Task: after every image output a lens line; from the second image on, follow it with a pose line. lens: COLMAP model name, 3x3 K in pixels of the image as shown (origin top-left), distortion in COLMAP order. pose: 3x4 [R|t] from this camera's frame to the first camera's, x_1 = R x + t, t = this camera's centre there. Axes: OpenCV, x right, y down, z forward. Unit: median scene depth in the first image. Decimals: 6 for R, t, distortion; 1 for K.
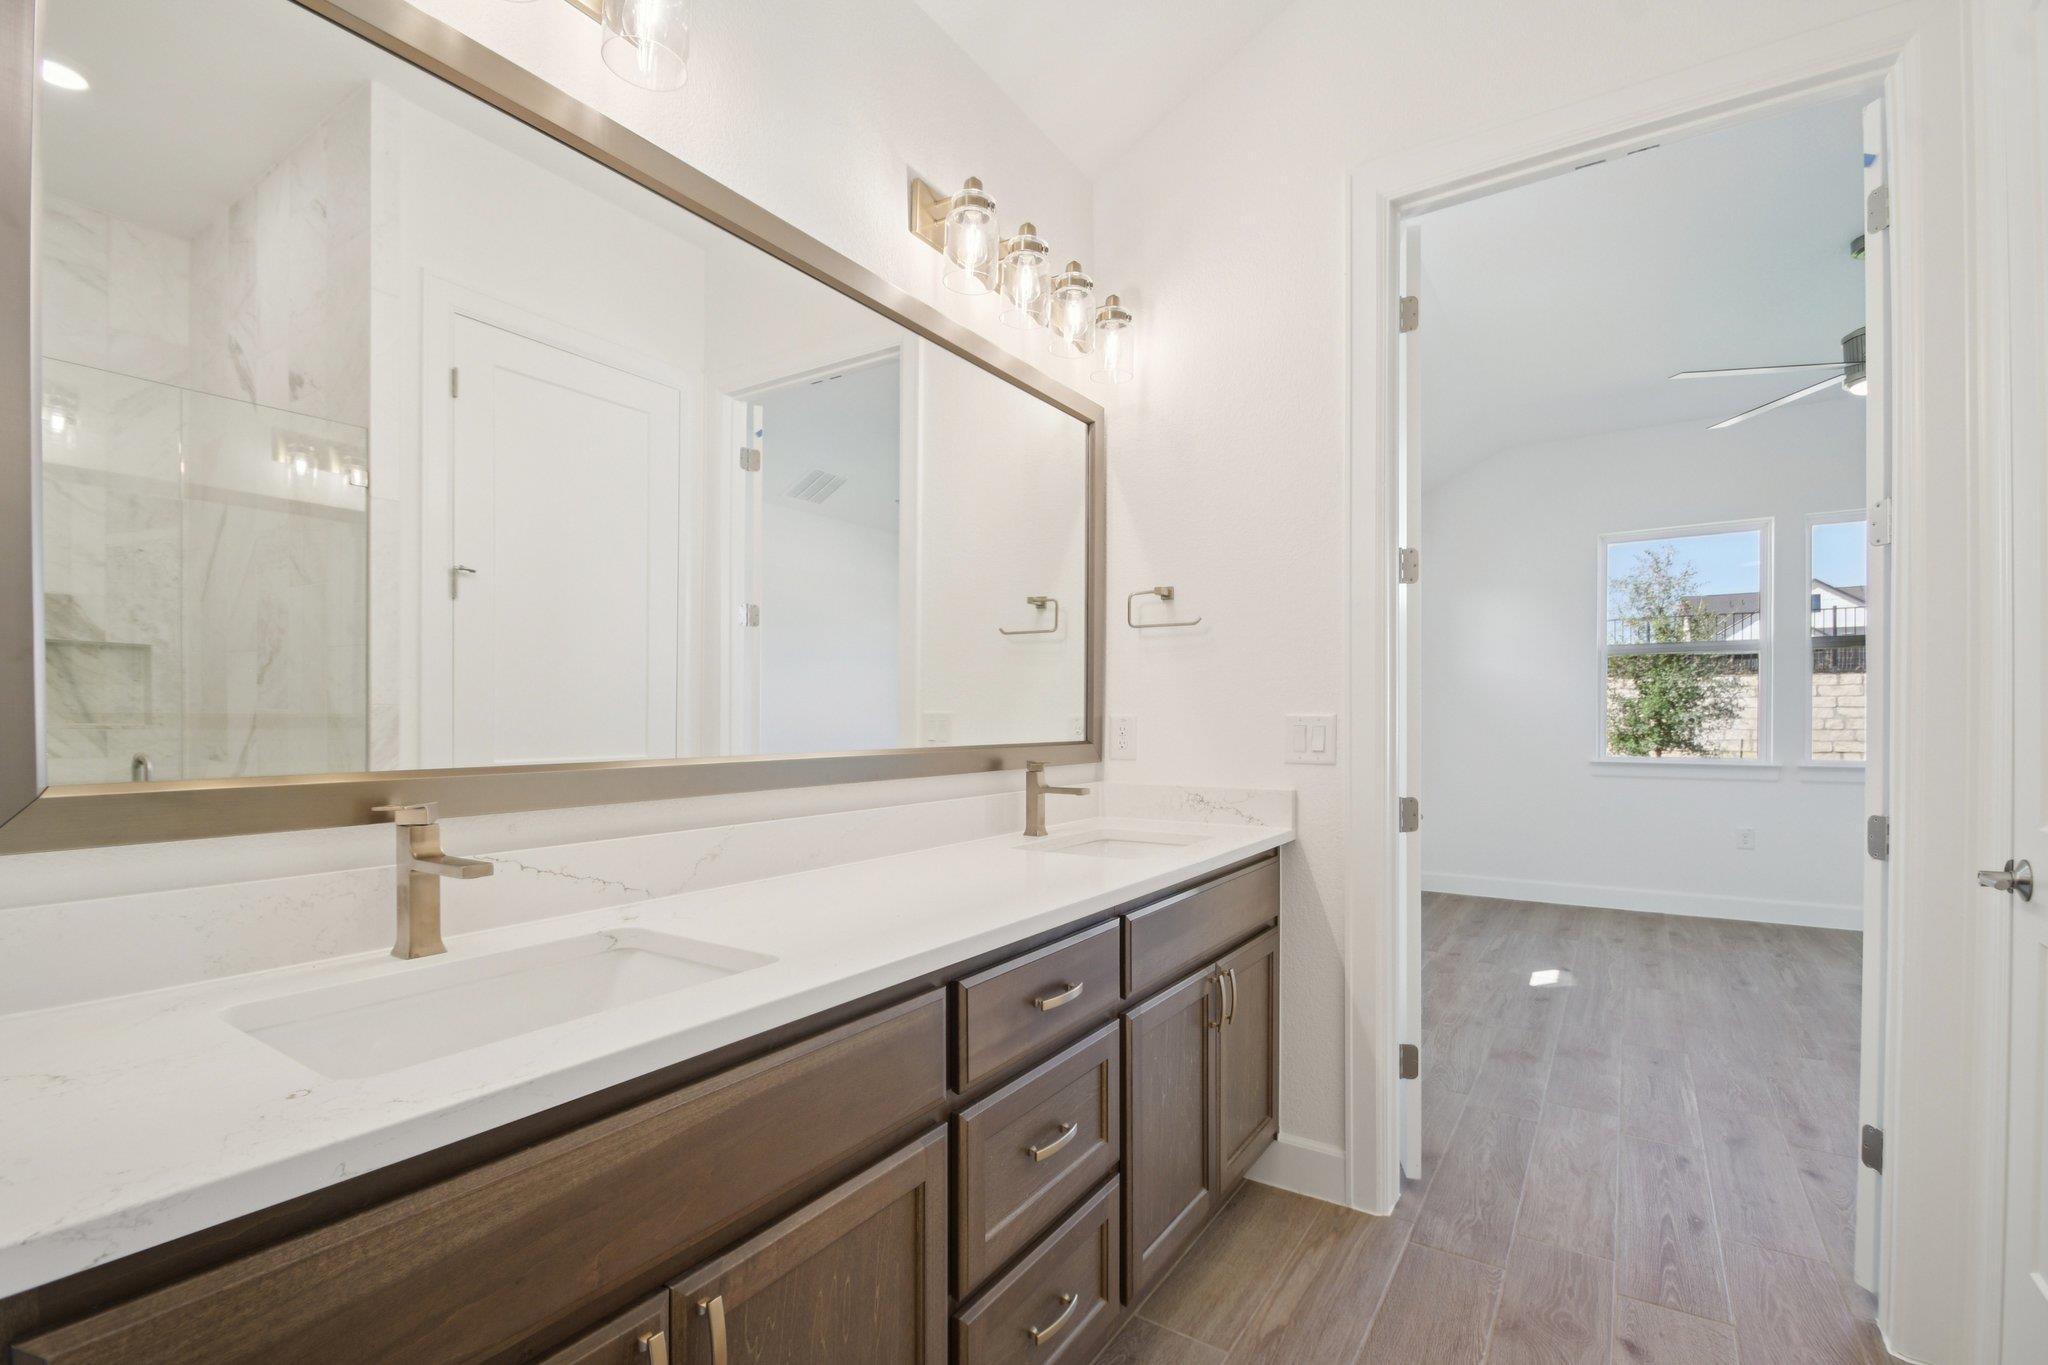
lens RADIAL K [[918.3, 0, 1025.0], [0, 918.3, 721.1], [0, 0, 1]] dist [0.011886, -0.000276]
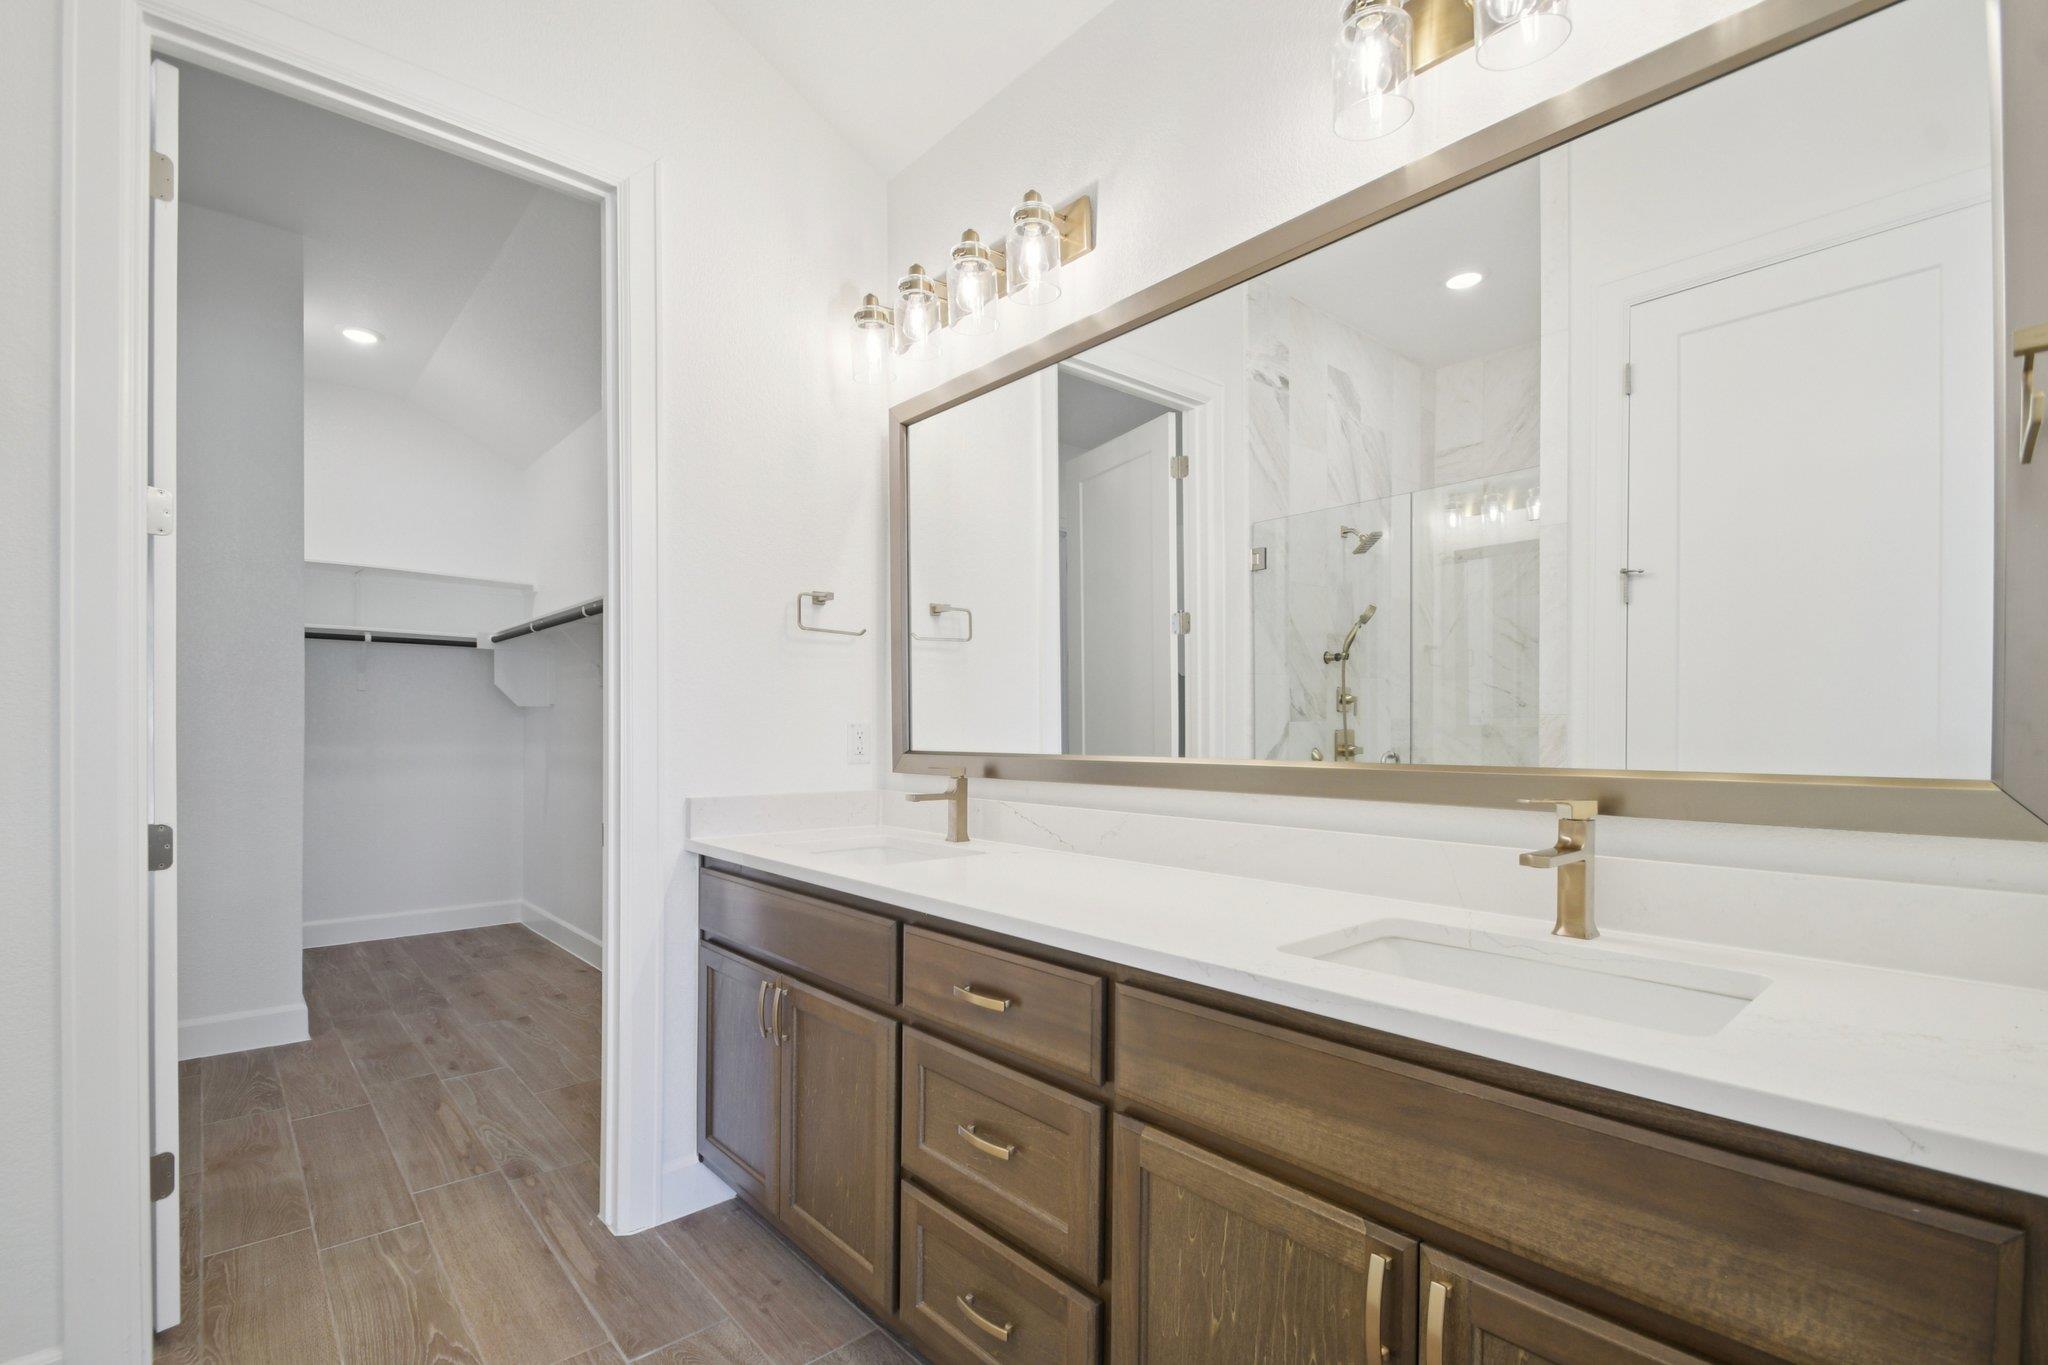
lens RADIAL K [[918.3, 0, 1025.0], [0, 918.3, 721.1], [0, 0, 1]] dist [0.011886, -0.000276]
pose [[-0.253912, -0.005855, -0.967210, 1.026383], [-0.005137, 0.999976, -0.004705, -0.001334], [0.967214, 0.003774, -0.253936, 1.328987]]
